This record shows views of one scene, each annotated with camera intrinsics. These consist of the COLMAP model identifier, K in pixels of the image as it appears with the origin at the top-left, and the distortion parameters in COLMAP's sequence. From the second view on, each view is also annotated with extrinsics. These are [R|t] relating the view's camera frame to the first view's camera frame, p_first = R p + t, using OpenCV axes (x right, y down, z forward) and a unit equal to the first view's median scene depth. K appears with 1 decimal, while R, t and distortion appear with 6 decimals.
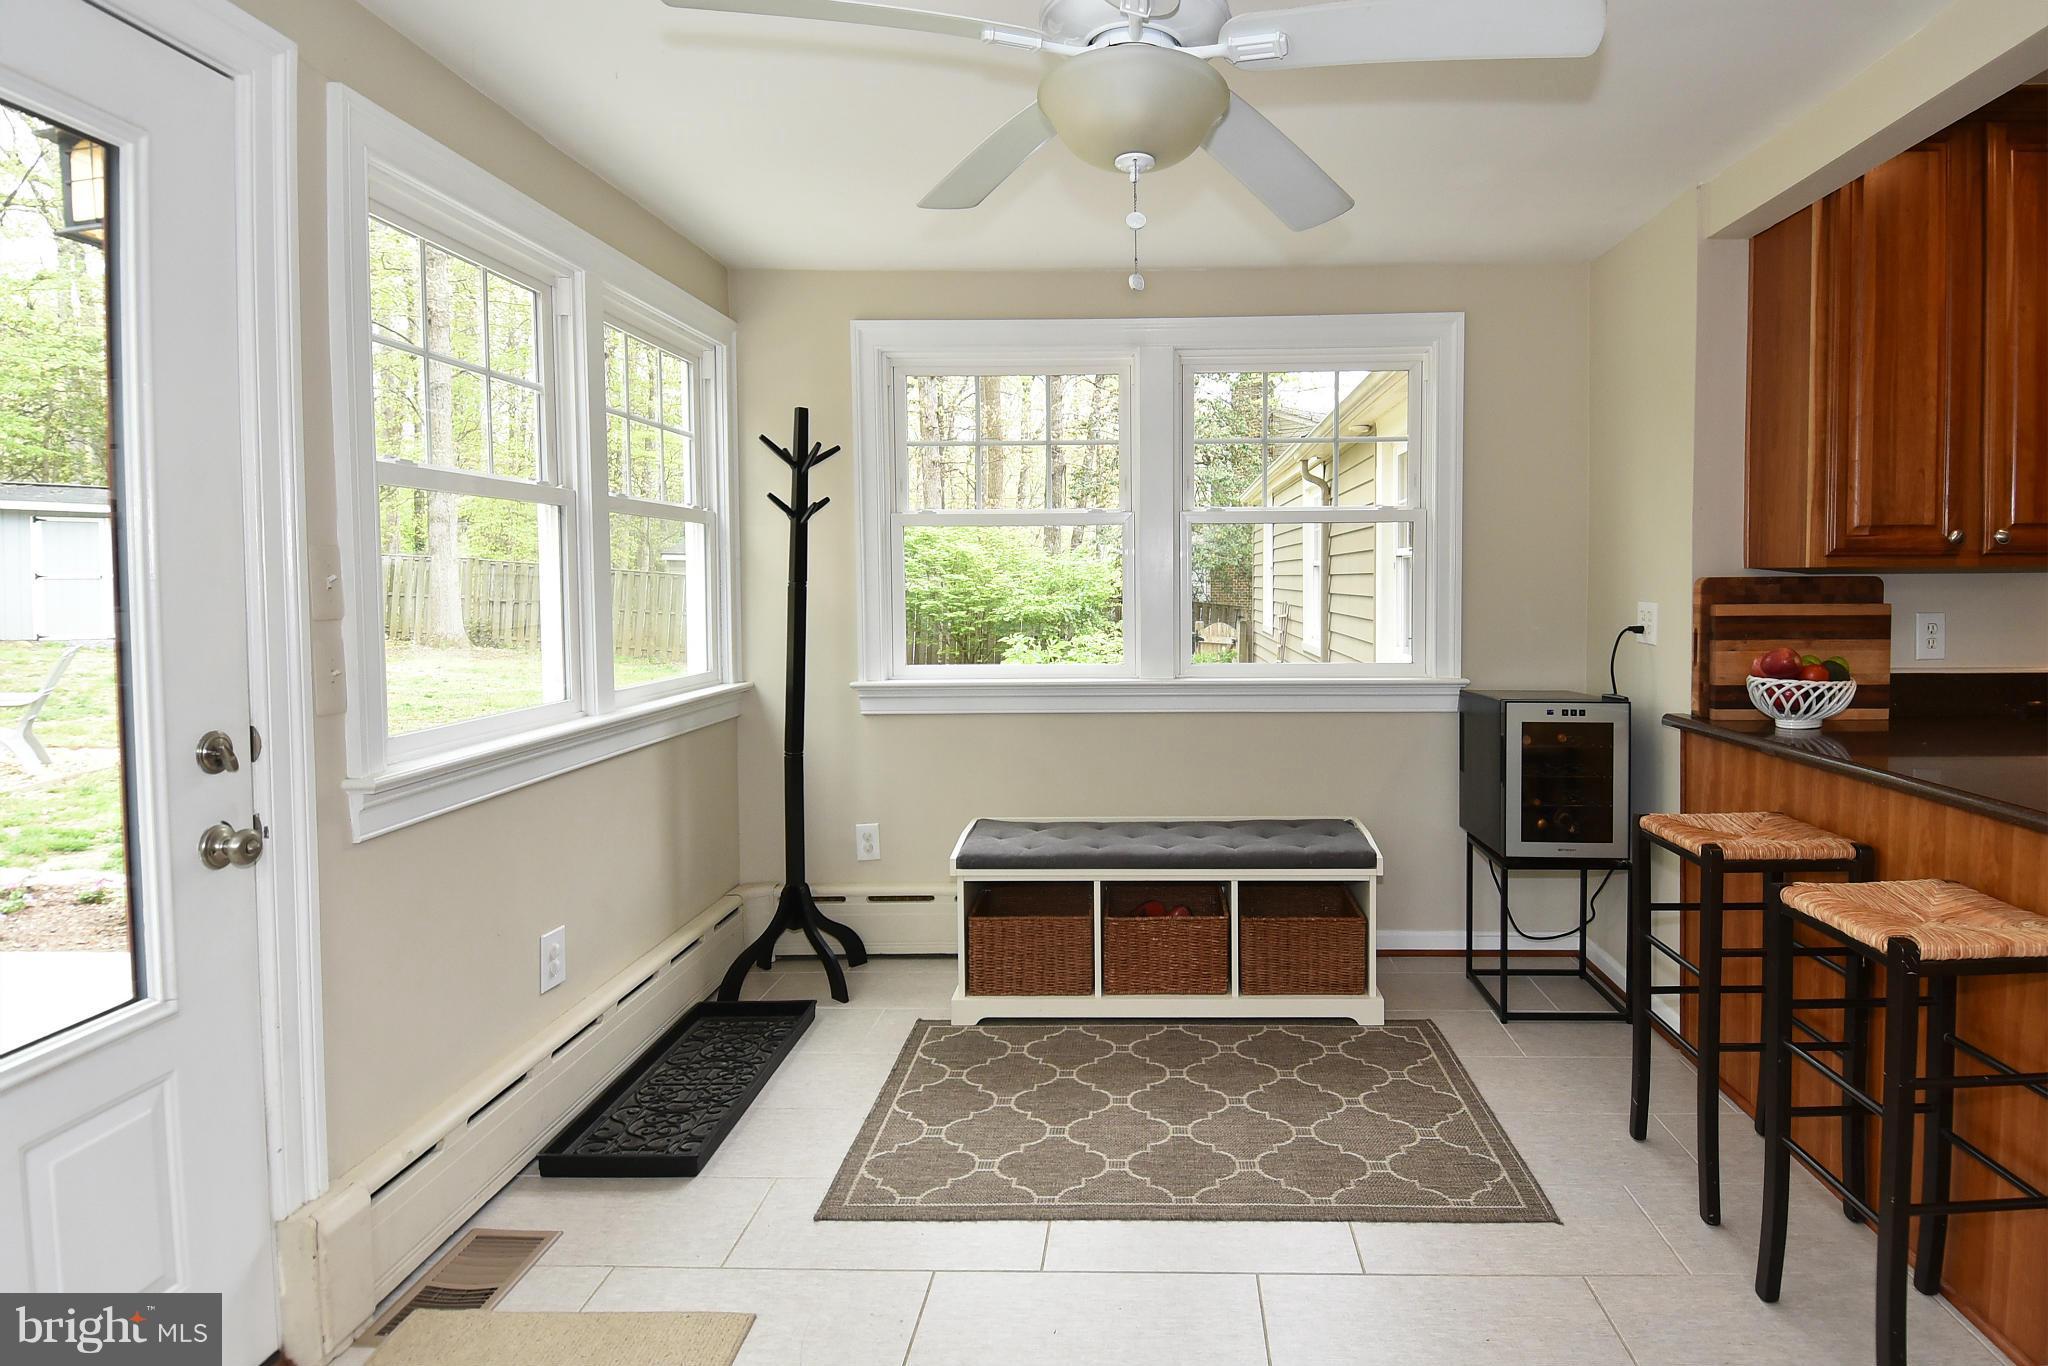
lens RADIAL K [[1112.5, 0, 1053.0], [0, 1112.5, 653.2], [0, 0, 1]] dist [0.071281, -0.074593]
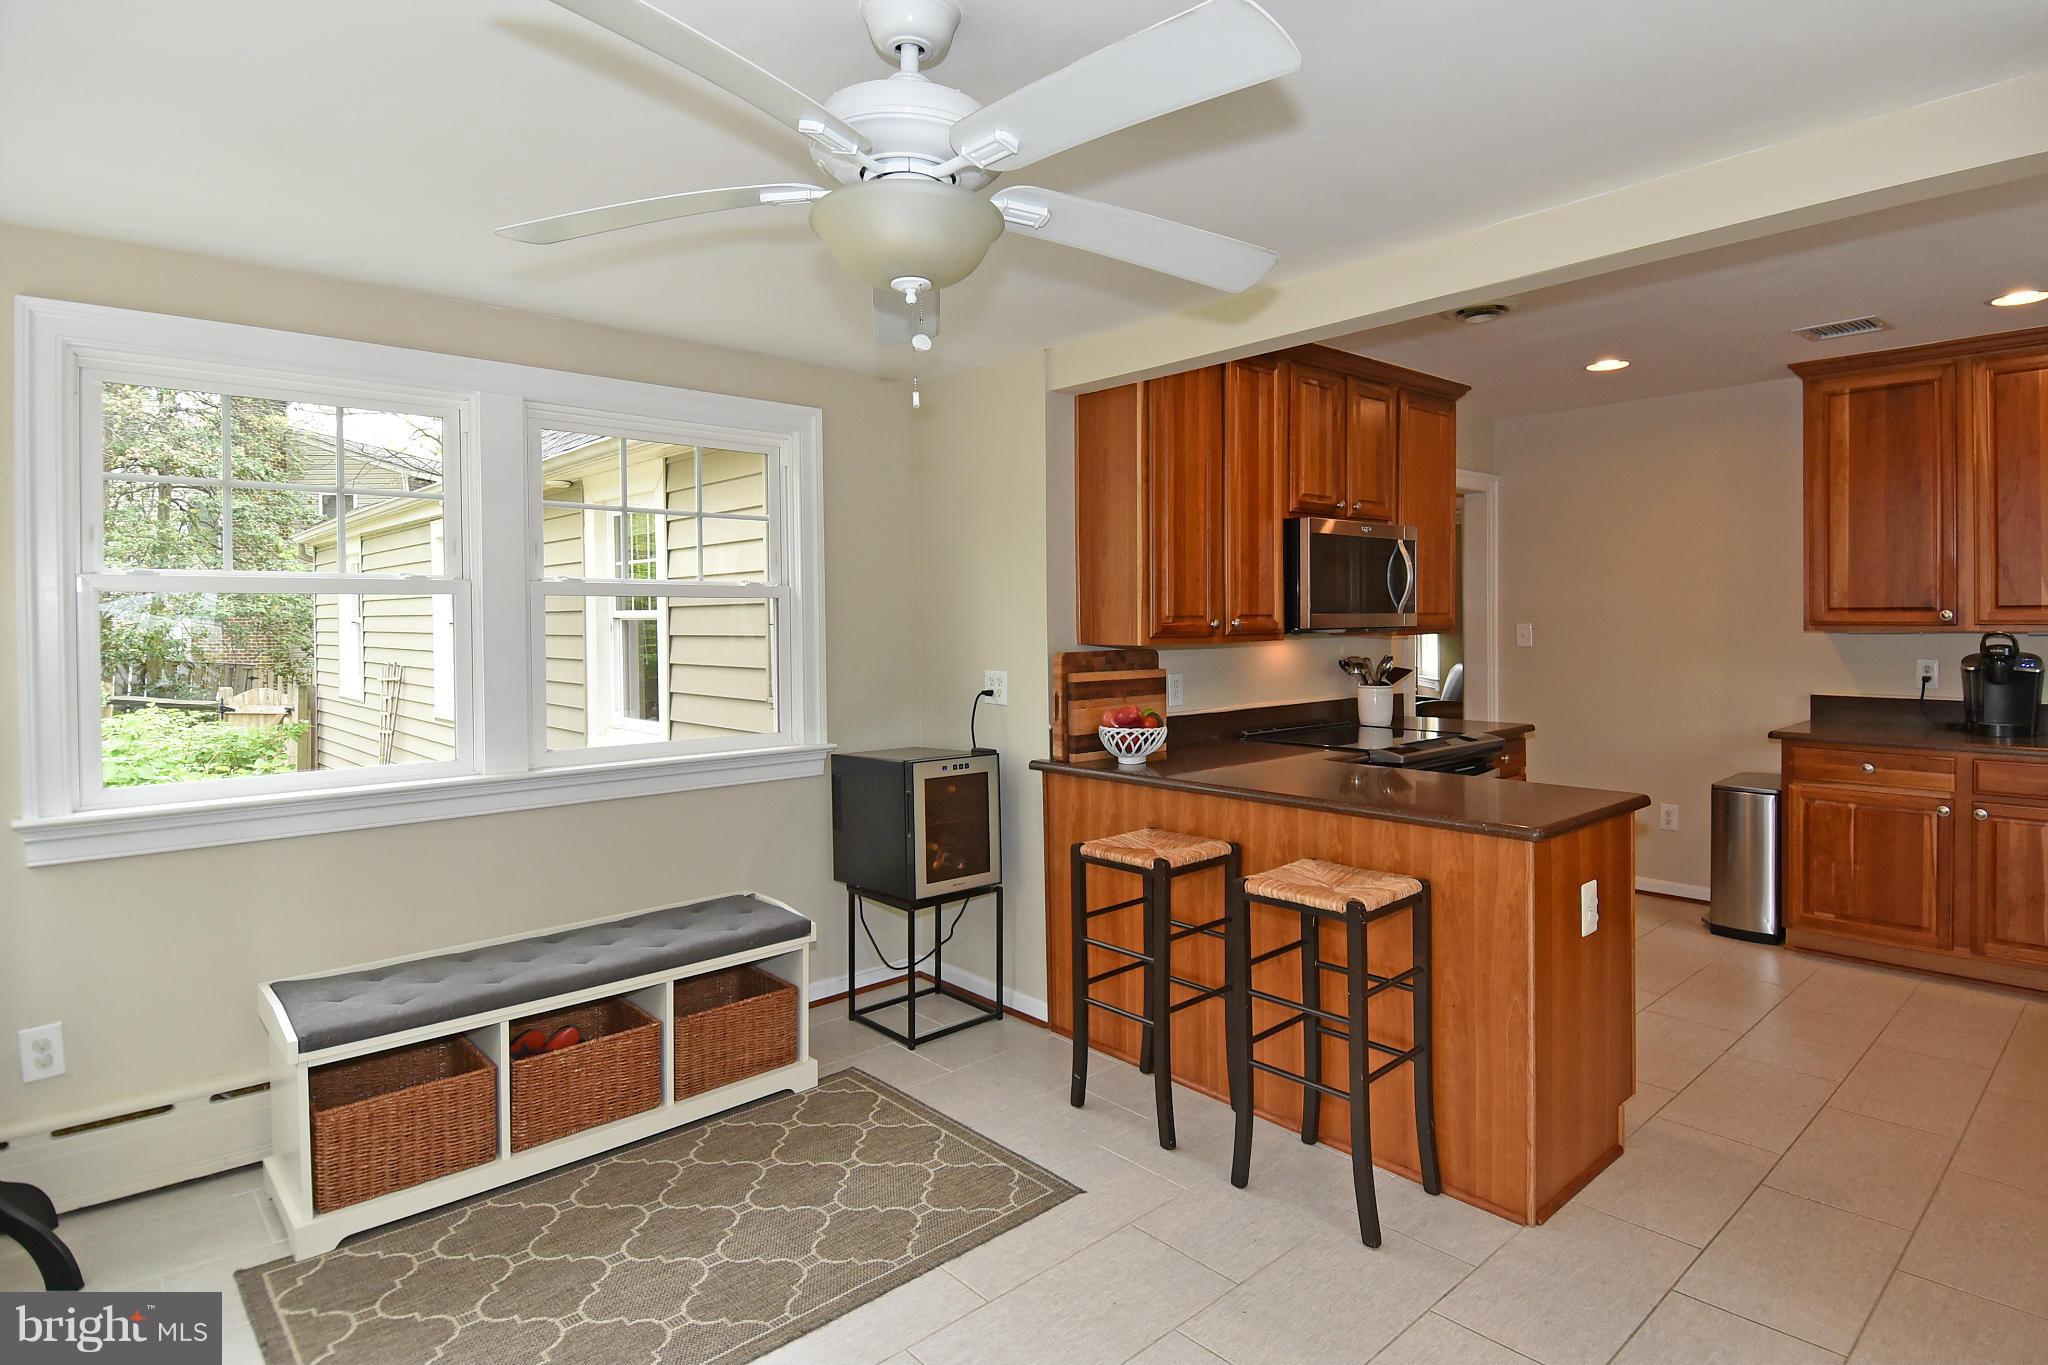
lens RADIAL K [[1112.5, 0, 1053.0], [0, 1112.5, 652.7], [0, 0, 1]] dist [0.071281, -0.074593]
pose [[0.707043, -0.026749, 0.706664, -0.315643], [0.057804, 0.998127, -0.020053, -0.040303], [-0.704804, 0.055026, 0.707265, 0.102351]]
